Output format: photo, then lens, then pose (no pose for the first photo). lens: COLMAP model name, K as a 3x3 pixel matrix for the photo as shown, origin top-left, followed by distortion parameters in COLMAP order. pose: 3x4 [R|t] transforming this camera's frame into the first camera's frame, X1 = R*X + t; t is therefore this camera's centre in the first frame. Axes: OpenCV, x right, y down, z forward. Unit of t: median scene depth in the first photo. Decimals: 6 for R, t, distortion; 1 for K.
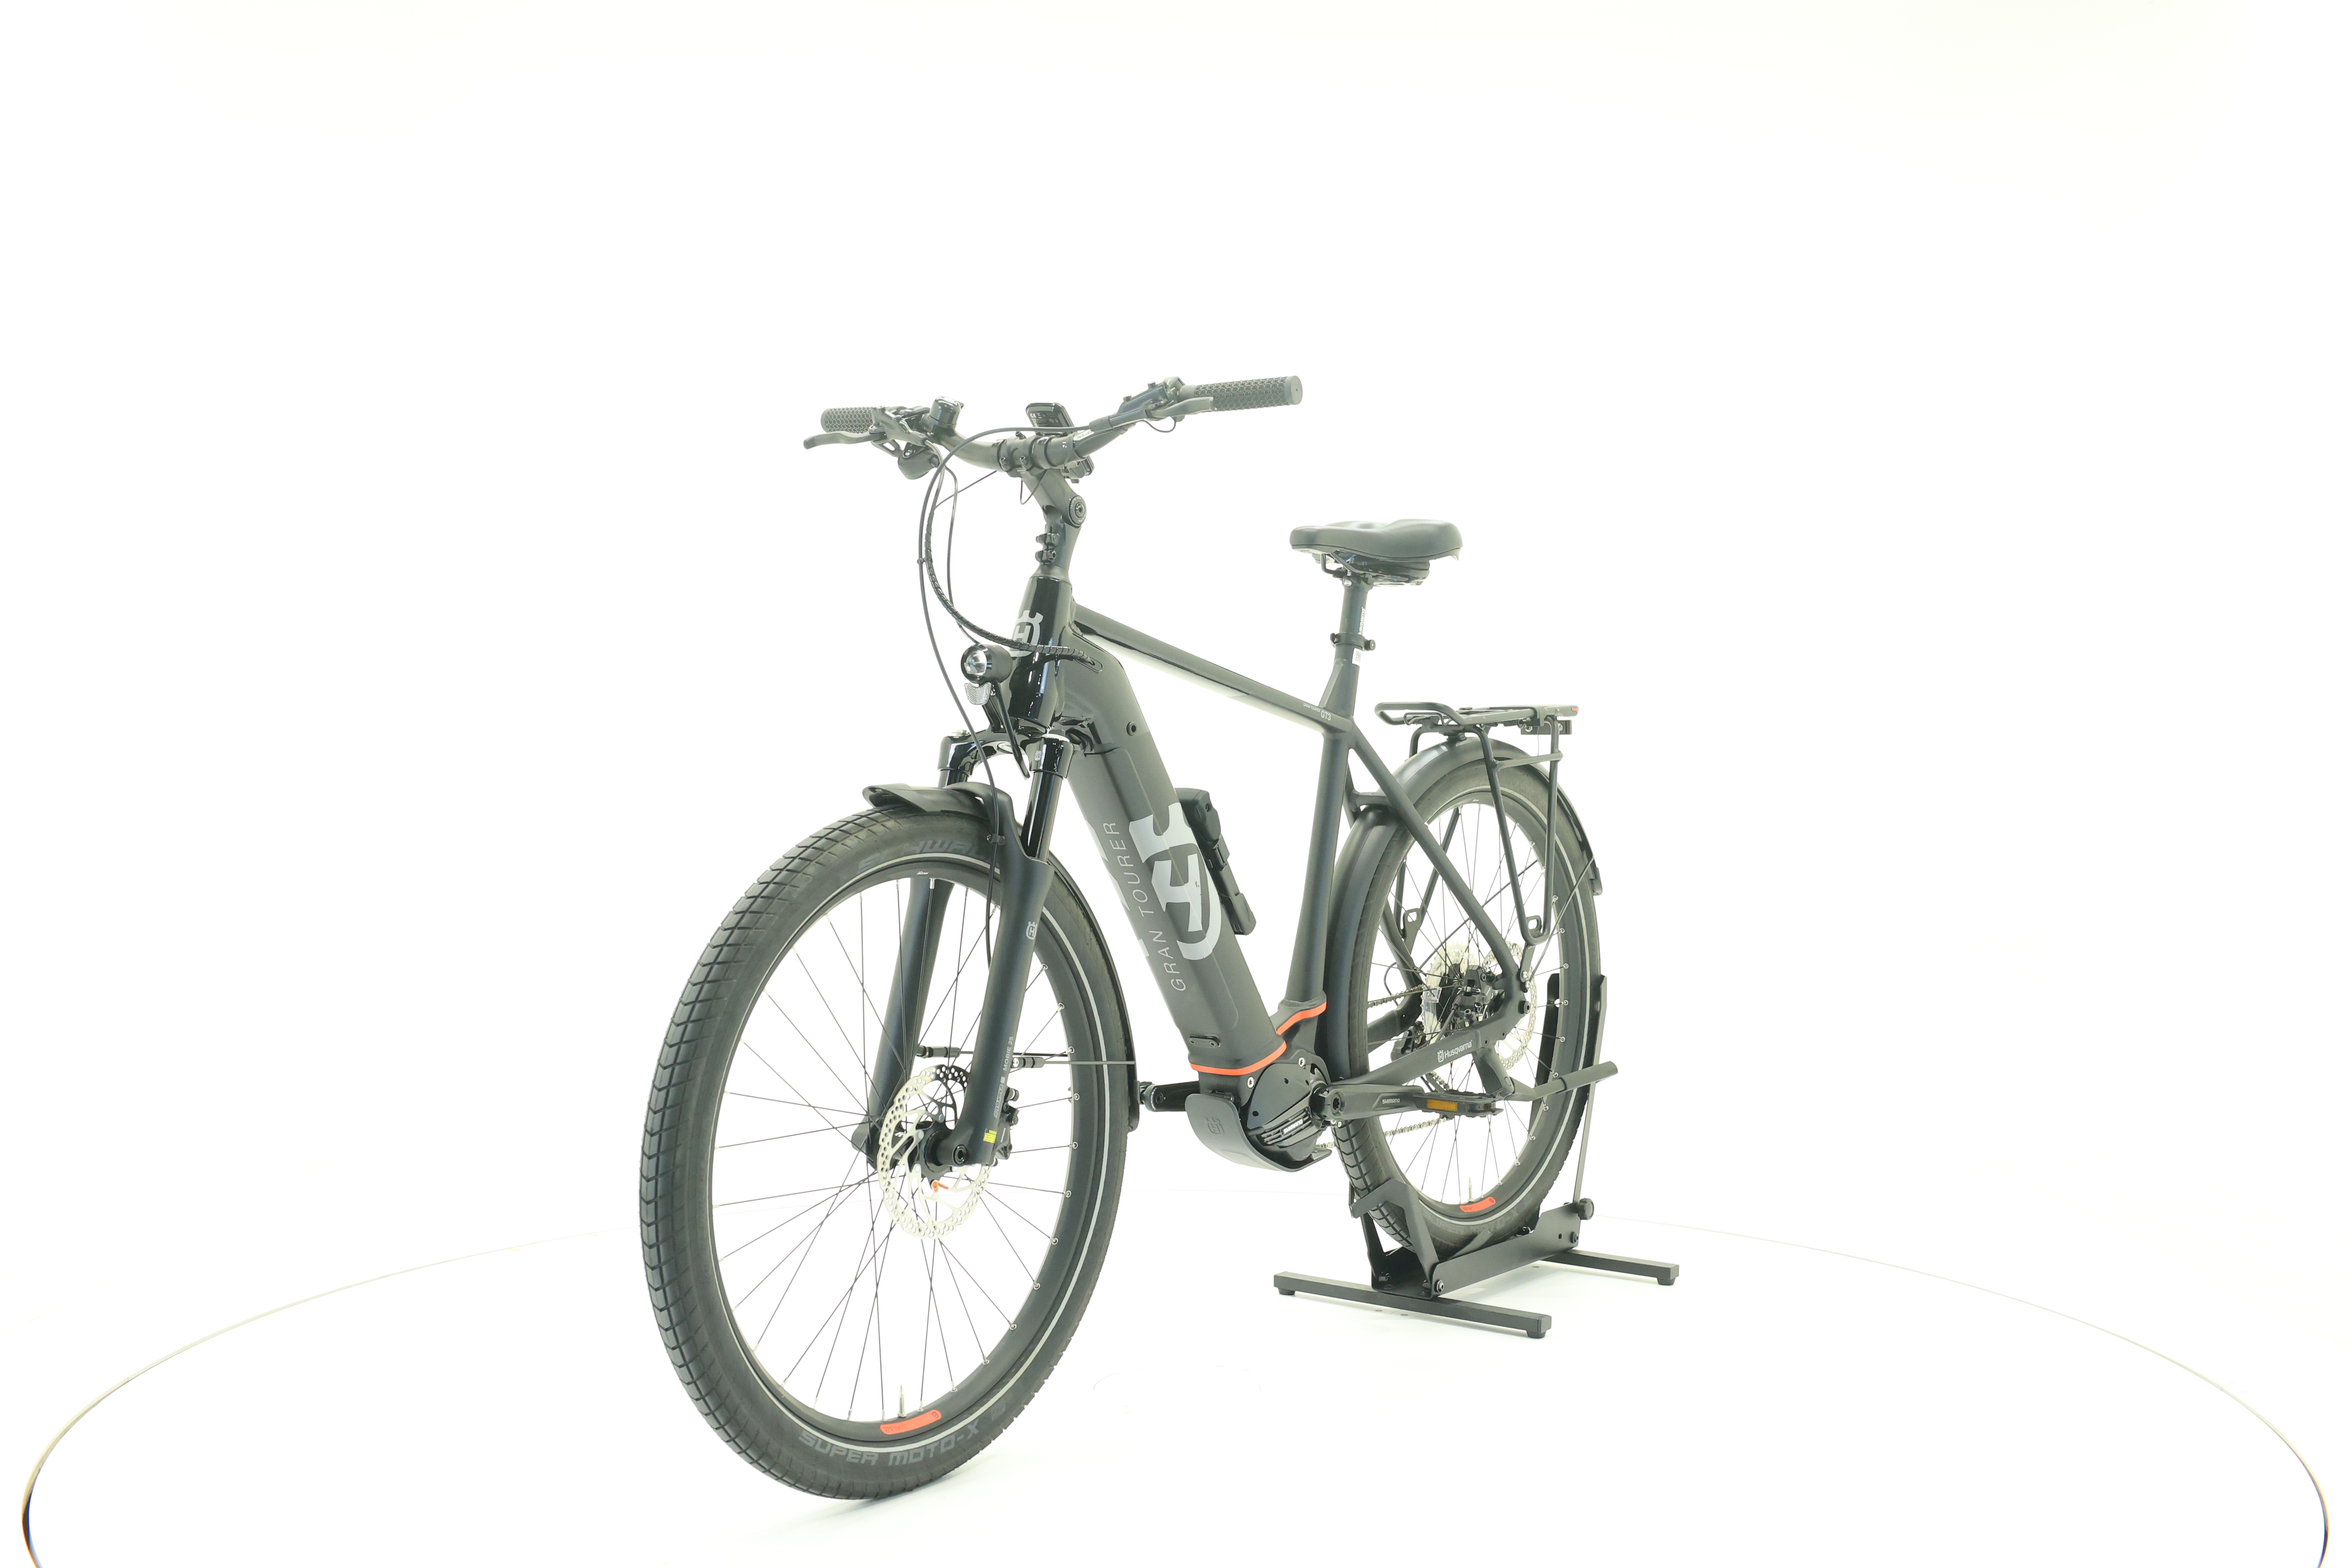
lens RADIAL K [[2484.5, 0, 1176.0], [0, 2484.5, 784.0], [0, 0, 1]] dist [-0.000457, -0.000800]
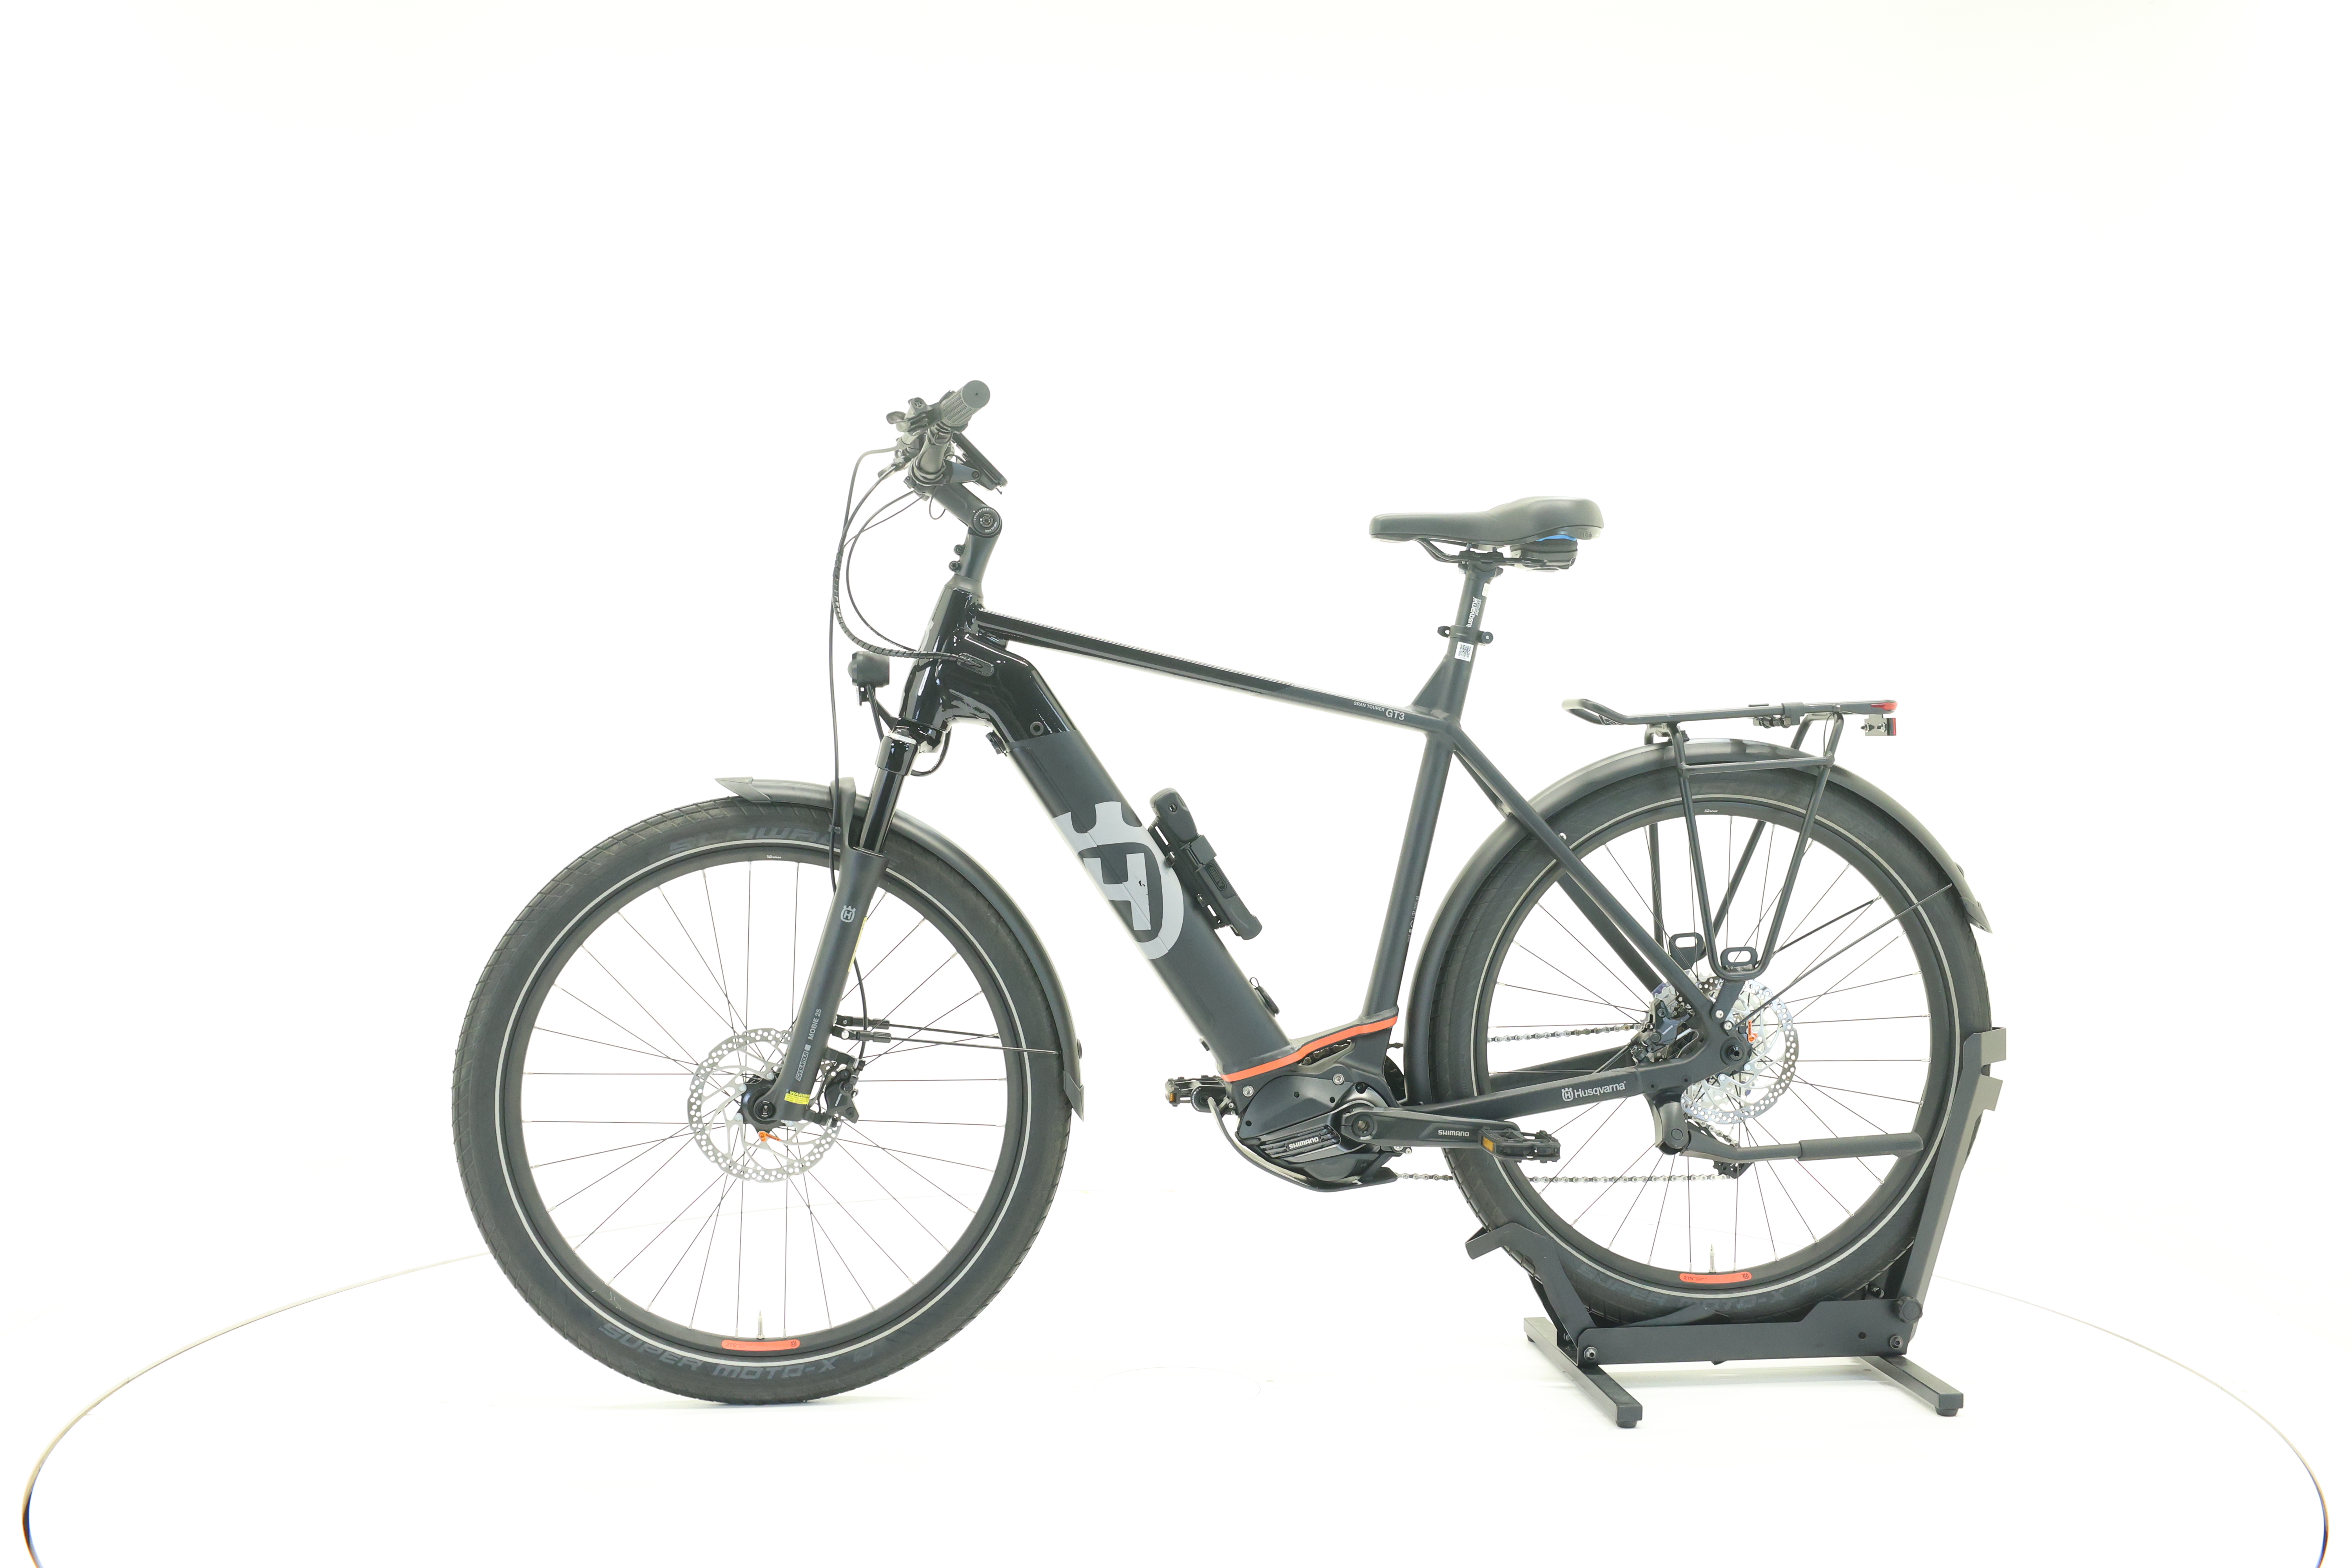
lens RADIAL K [[2484.5, 0, 1176.0], [0, 2484.5, 784.0], [0, 0, 1]] dist [-0.000457, -0.000800]
pose [[0.698672, 0.014055, -0.715304, 0.772866], [-0.017550, 0.999843, 0.002504, -0.002646], [0.715227, 0.010804, 0.698809, 0.323461]]
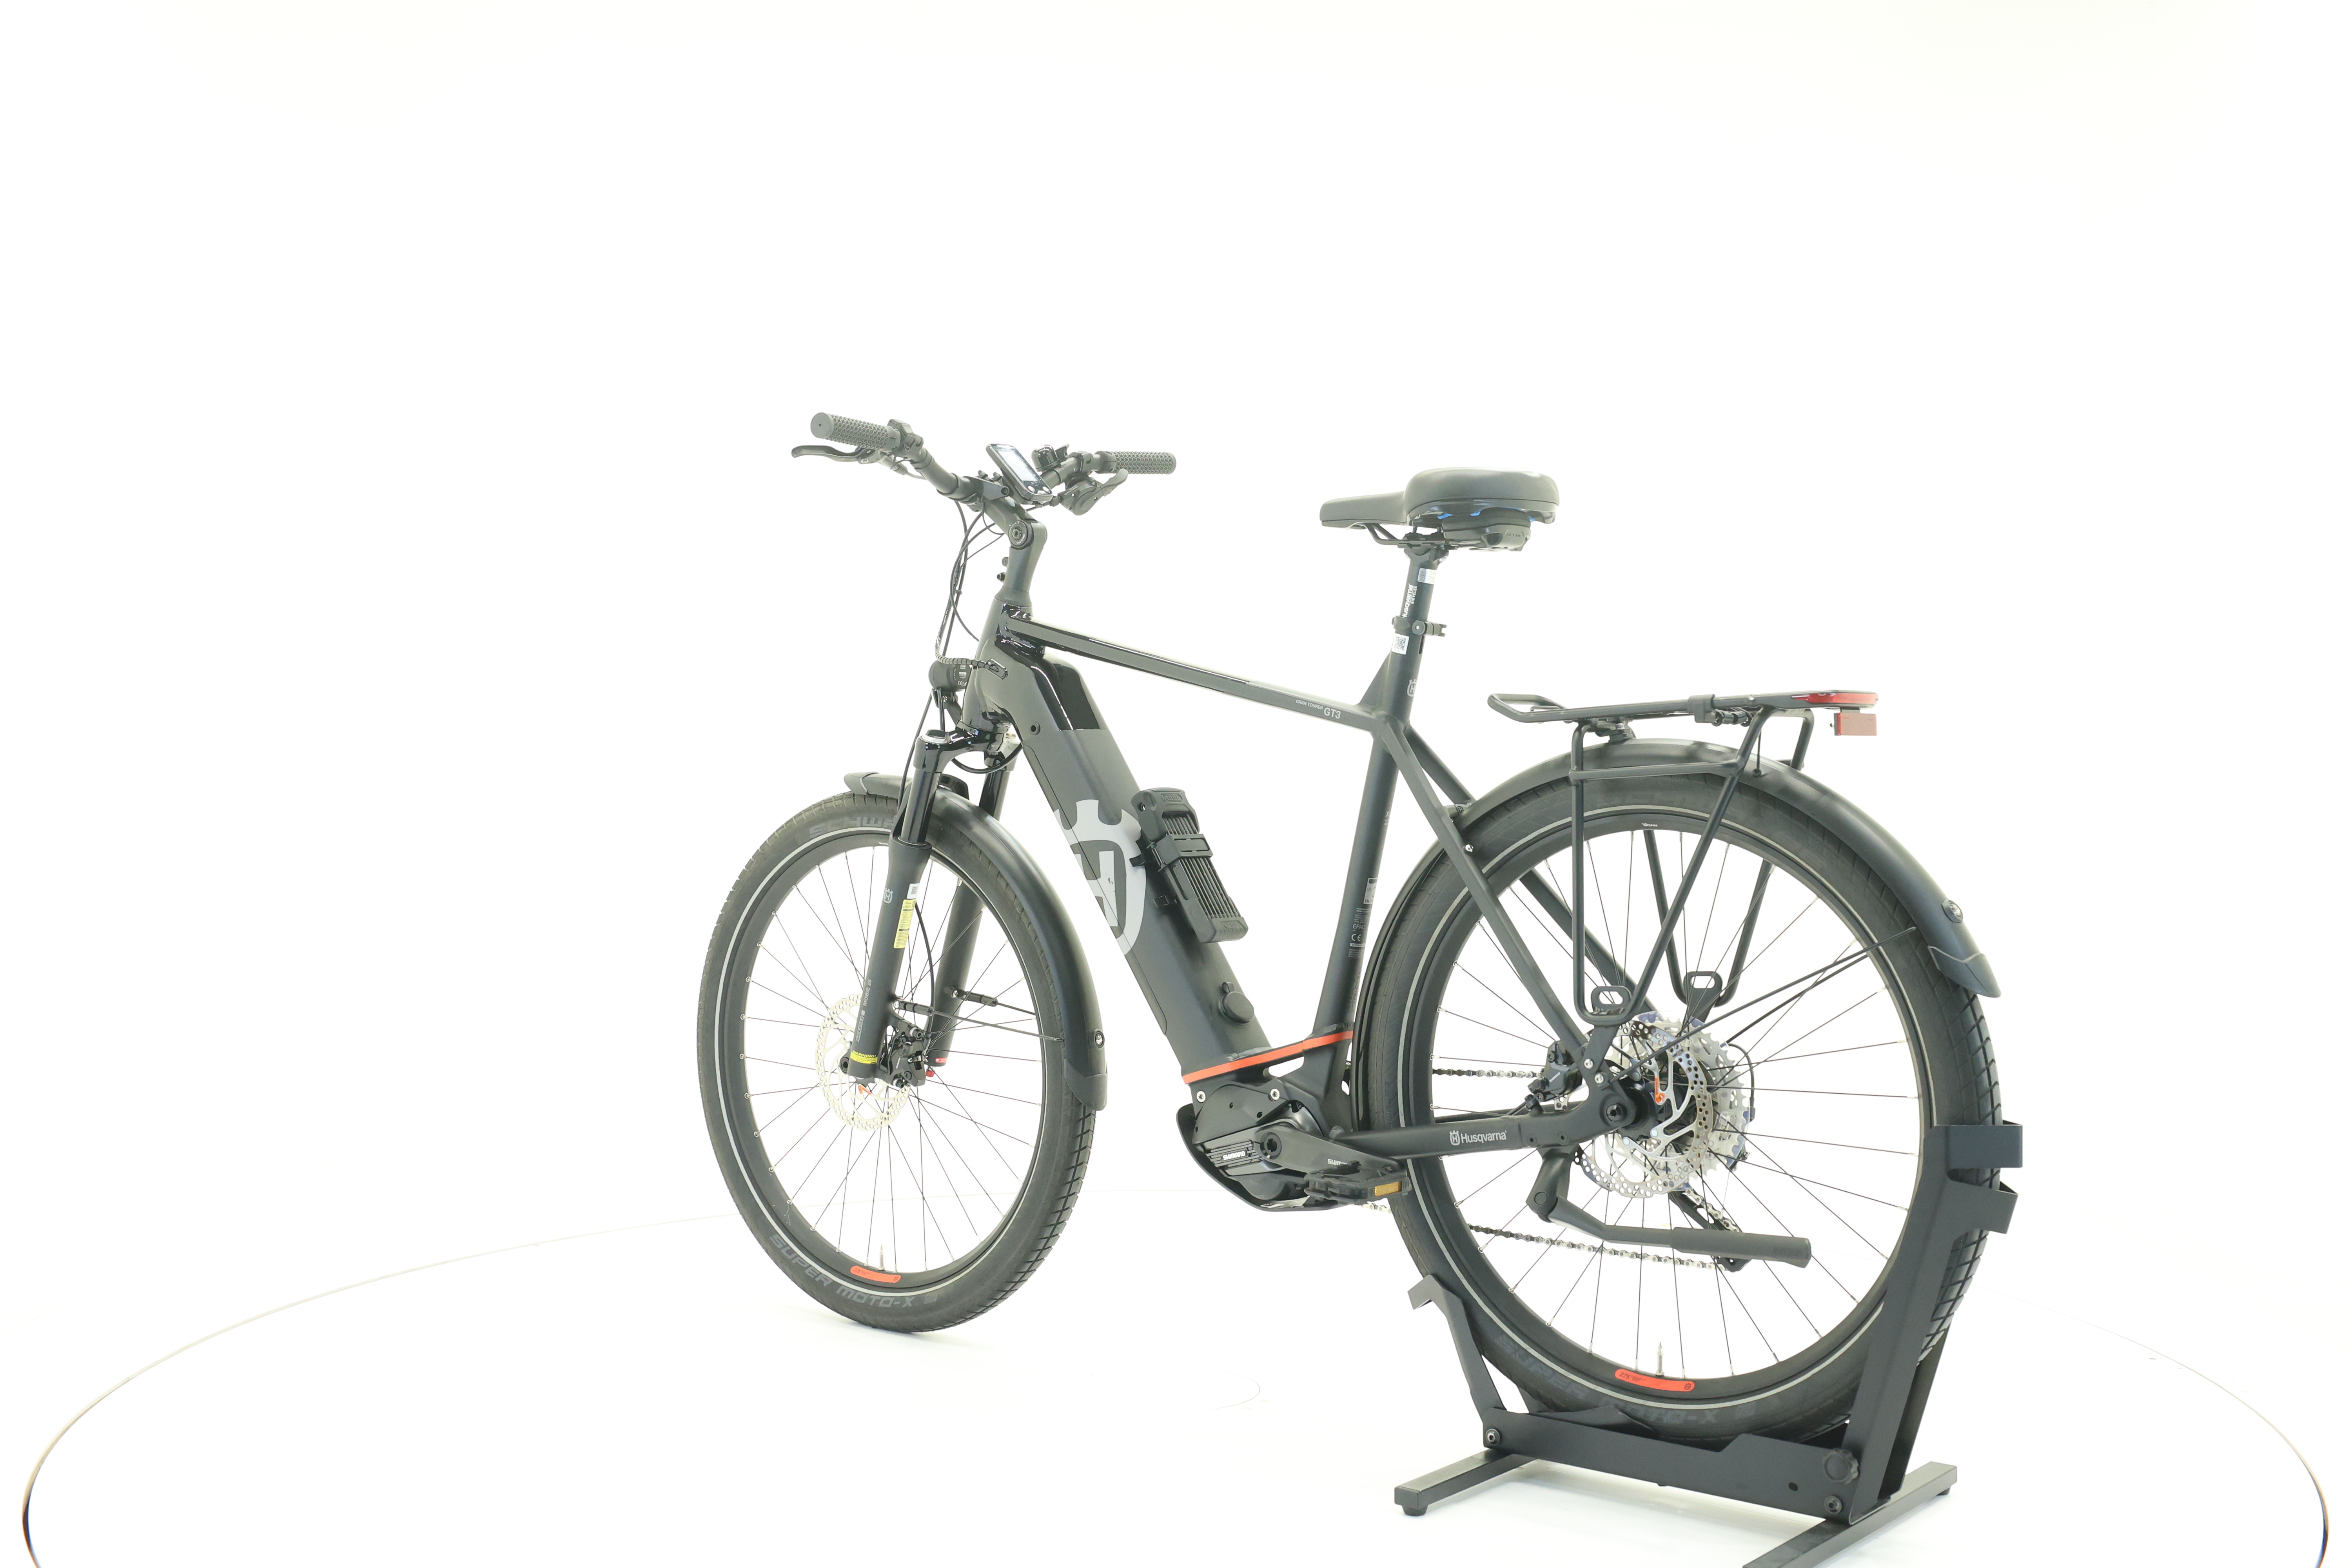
lens RADIAL K [[2484.5, 0, 1176.0], [0, 2484.5, 784.0], [0, 0, 1]] dist [-0.000457, -0.000800]
pose [[-0.029710, 0.022301, -0.999310, 1.078673], [-0.022183, 0.999490, 0.022964, -0.024597], [0.999312, 0.022850, -0.029200, 1.109000]]
